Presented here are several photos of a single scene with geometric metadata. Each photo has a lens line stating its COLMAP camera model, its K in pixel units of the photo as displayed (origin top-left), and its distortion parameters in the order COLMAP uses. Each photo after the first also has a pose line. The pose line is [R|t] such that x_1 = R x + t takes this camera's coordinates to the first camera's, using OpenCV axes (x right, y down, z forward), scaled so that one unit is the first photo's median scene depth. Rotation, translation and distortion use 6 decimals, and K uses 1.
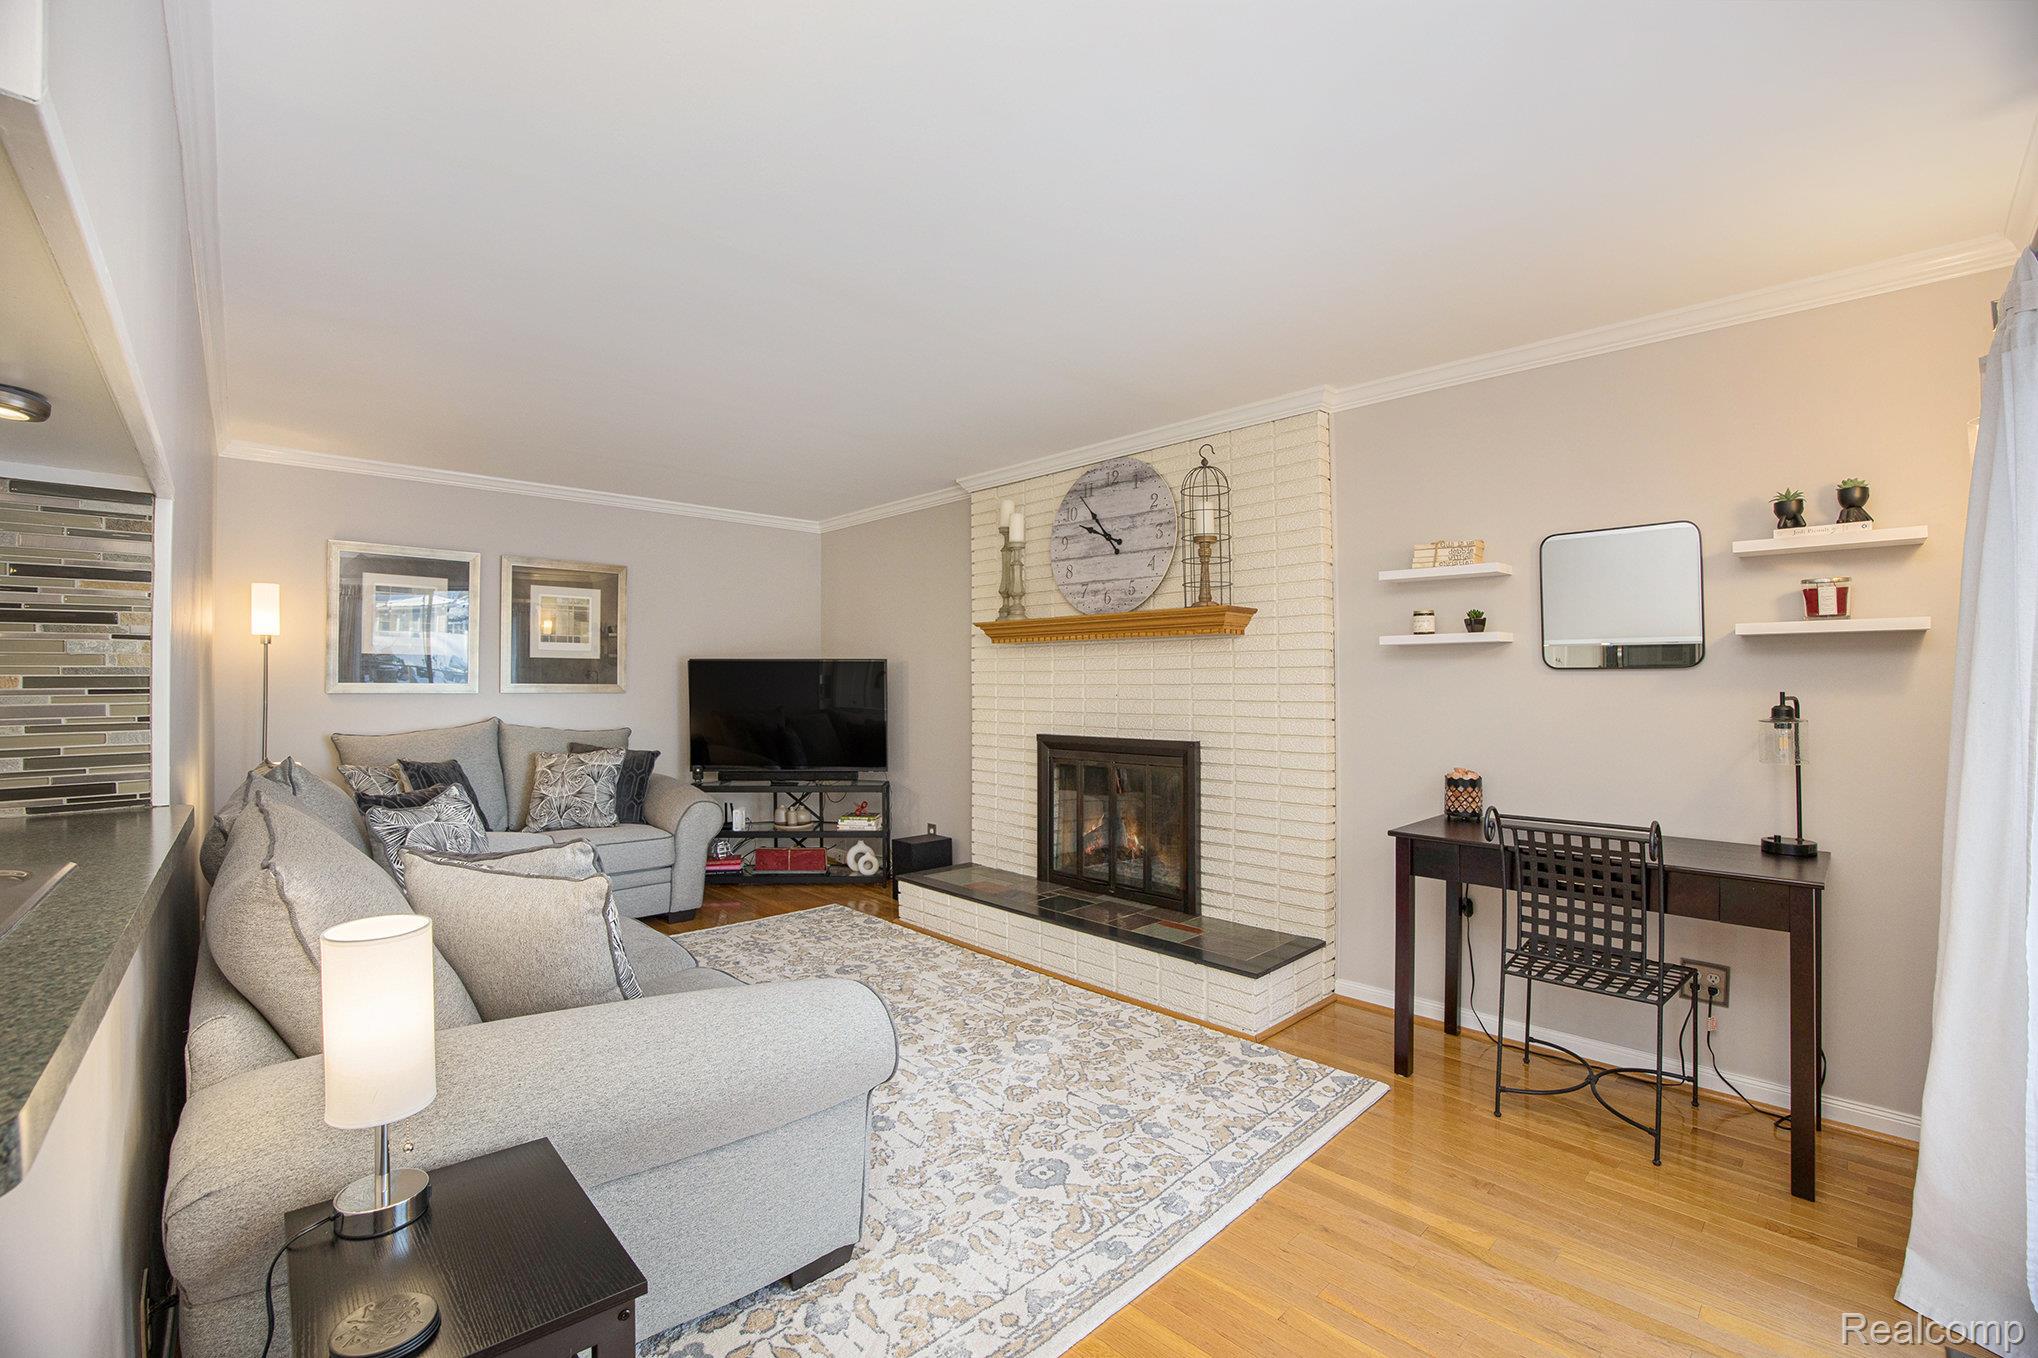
lens RADIAL K [[859.6, 0, 1022.5], [0, 859.6, 662.7], [0, 0, 1]] dist [-0.032423, 0.000466]
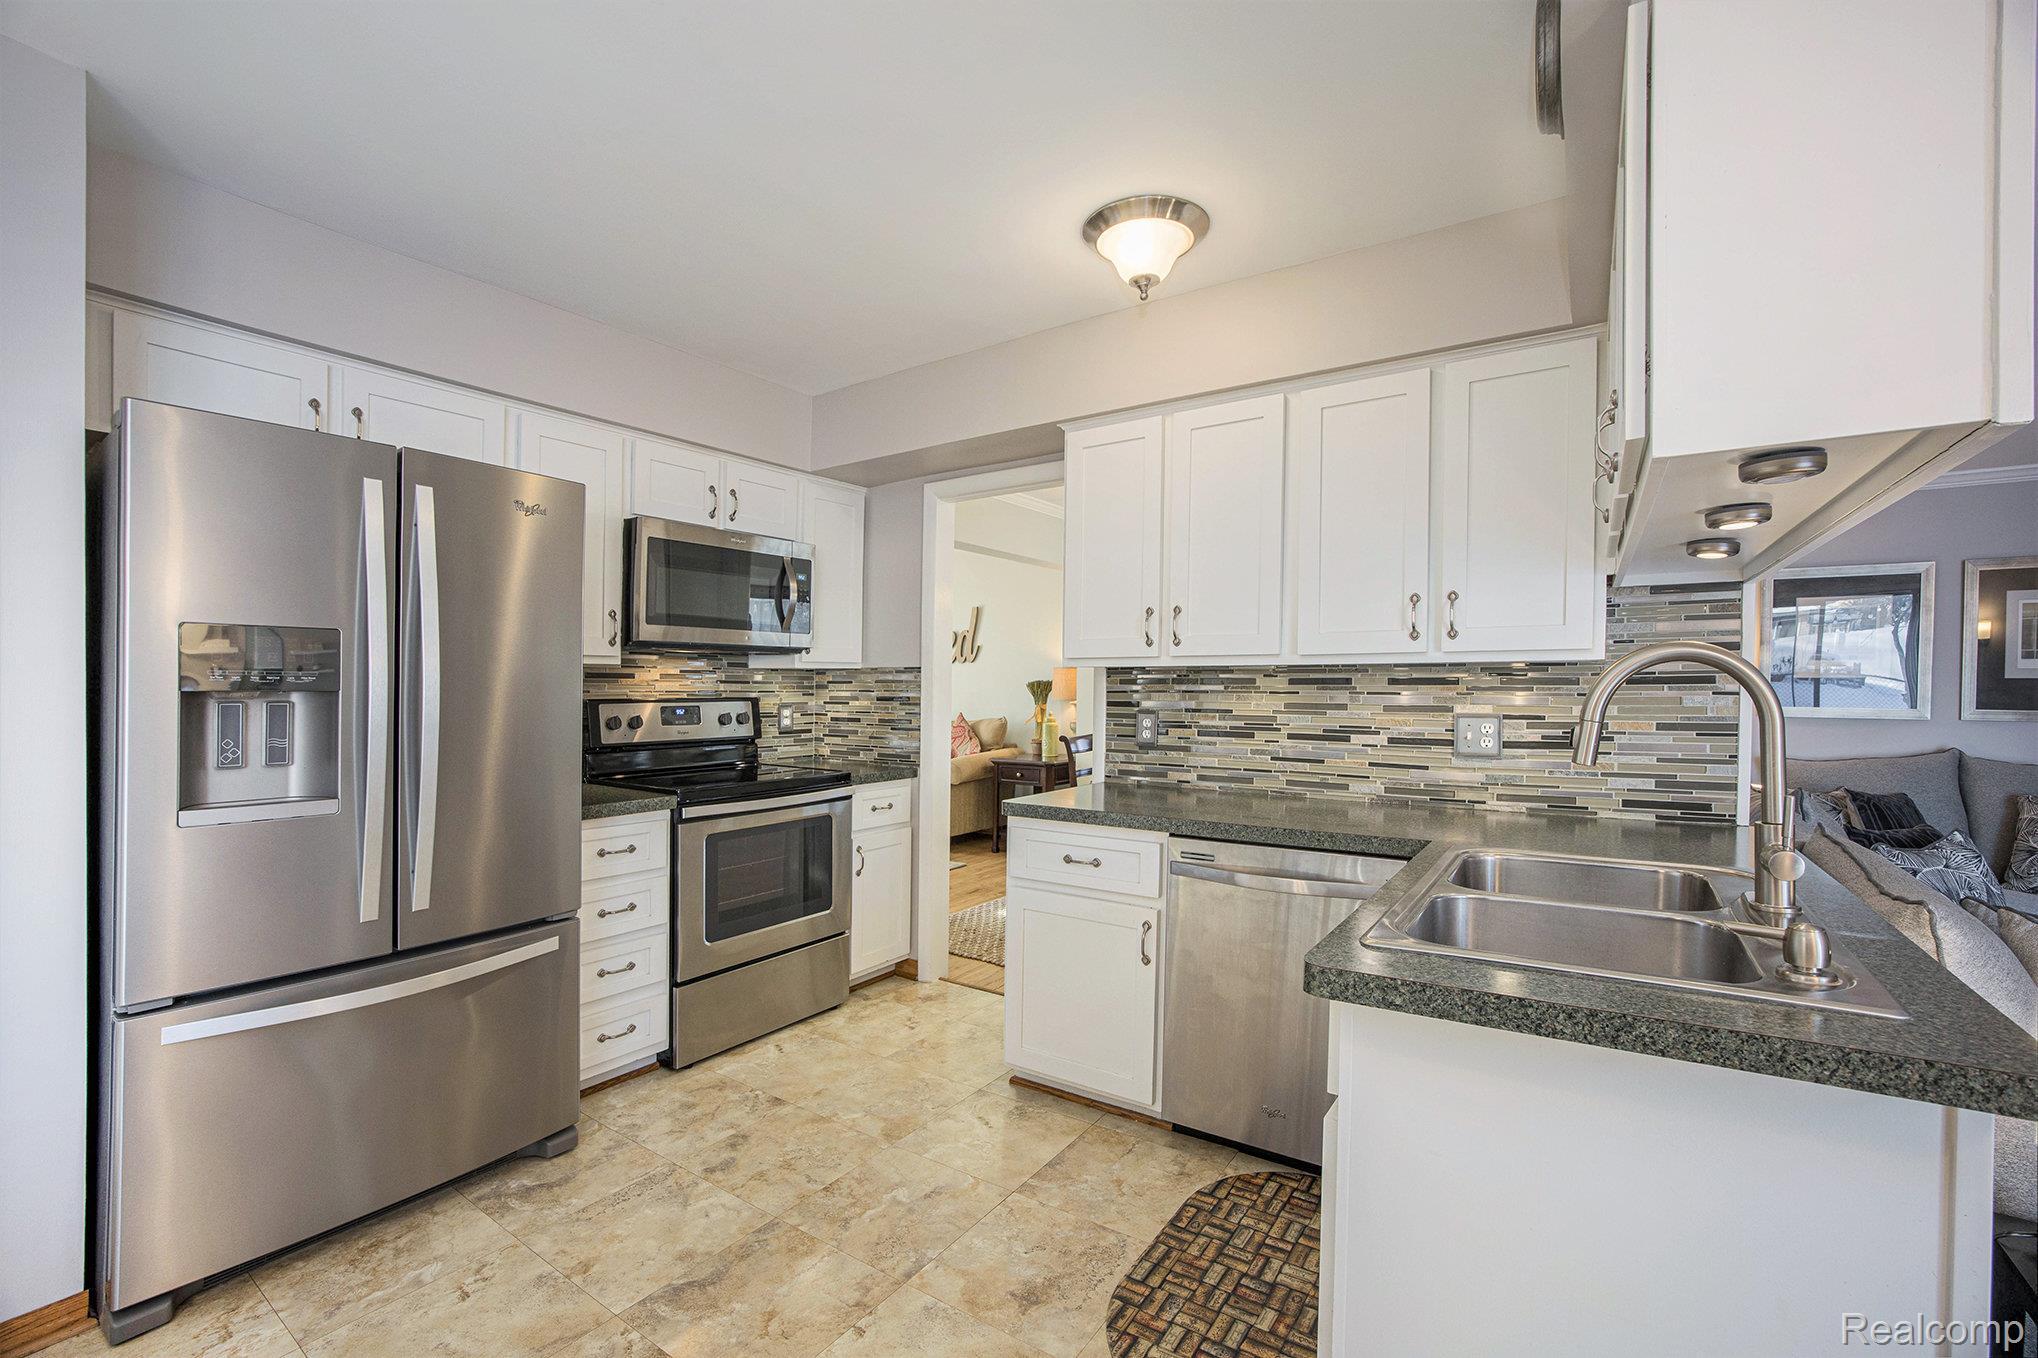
lens RADIAL K [[884.4, 0, 1019.0], [0, 884.4, 679.0], [0, 0, 1]] dist [-0.088794, 0.033078]
pose [[0.224889, -0.009846, -0.974335, -0.017804], [0.020215, 0.999781, -0.005437, -0.032439], [0.974175, -0.018474, 0.225039, -0.177923]]
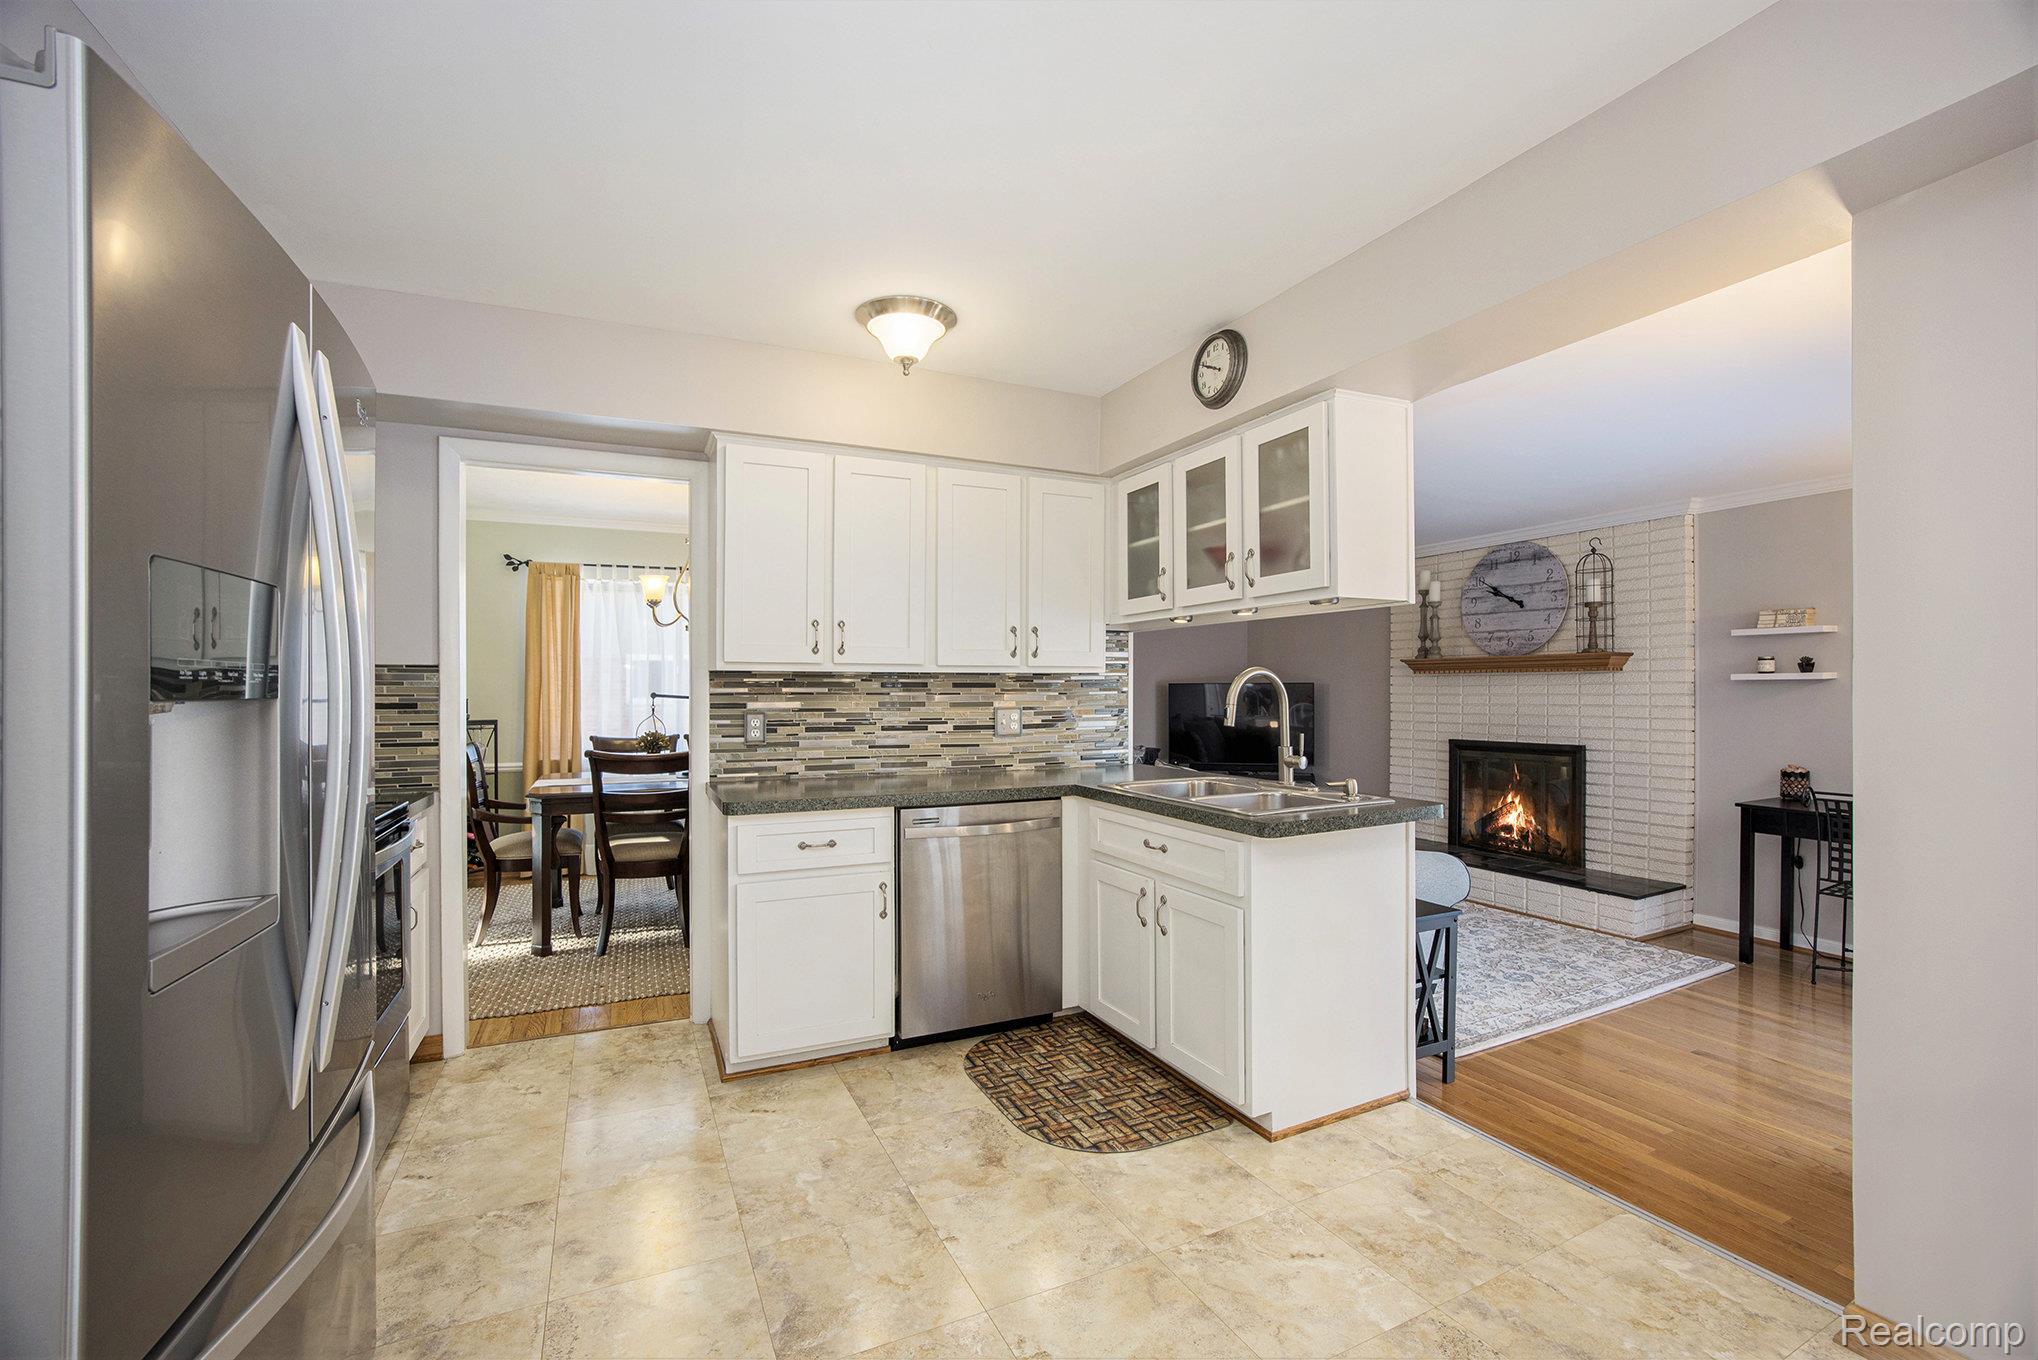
lens RADIAL K [[911.3, 0, 1027.7], [0, 911.3, 688.7], [0, 0, 1]] dist [-0.034415, 0.000220]
pose [[0.962694, -0.000692, -0.270590, -0.308415], [0.007773, 0.999655, 0.025098, -0.051132], [0.270479, -0.026265, 0.962367, -0.745861]]
